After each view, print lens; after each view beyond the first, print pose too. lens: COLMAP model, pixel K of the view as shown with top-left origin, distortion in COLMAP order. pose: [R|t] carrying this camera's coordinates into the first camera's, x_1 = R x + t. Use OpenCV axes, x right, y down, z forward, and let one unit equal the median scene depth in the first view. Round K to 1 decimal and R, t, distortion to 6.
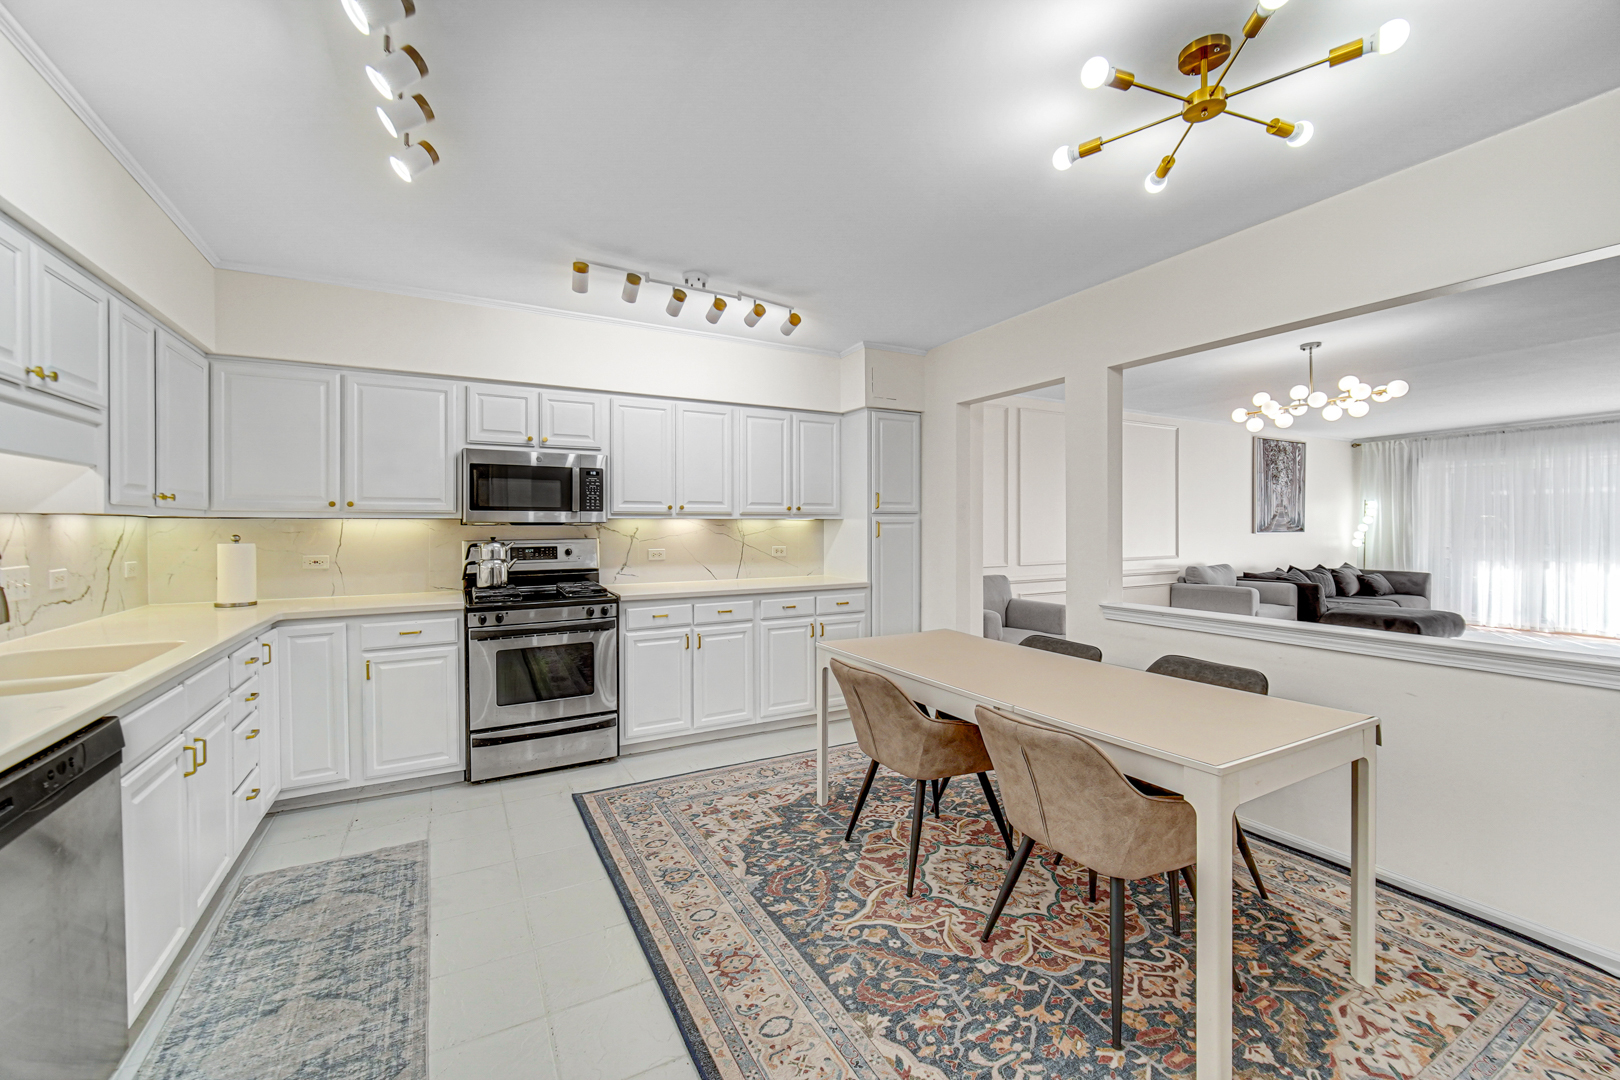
lens RADIAL K [[646.9, 0, 798.7], [0, 646.9, 529.1], [0, 0, 1]] dist [-0.001072, -0.000355]
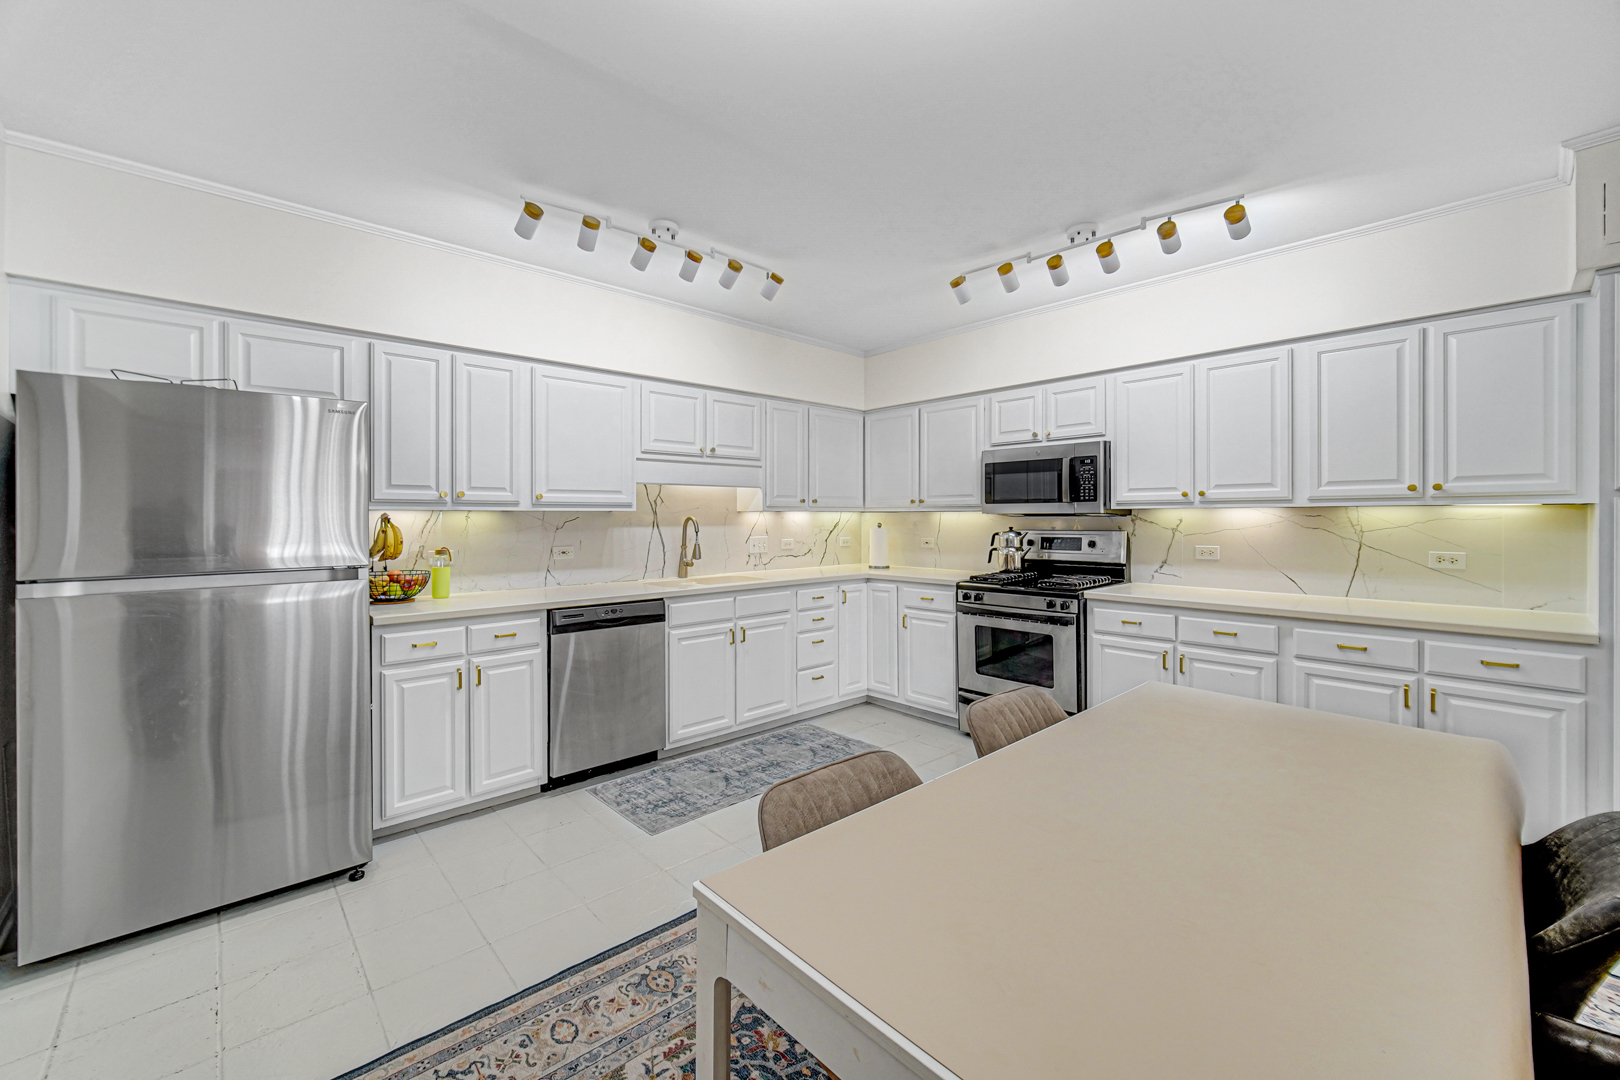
lens RADIAL K [[651.1, 0, 796.2], [0, 651.1, 516.2], [0, 0, 1]] dist [-0.000995, -0.000241]
pose [[0.229331, -0.000208, -0.973348, 0.576601], [-0.002973, 0.999995, -0.000914, -0.004425], [0.973344, 0.003103, 0.229330, 0.410527]]
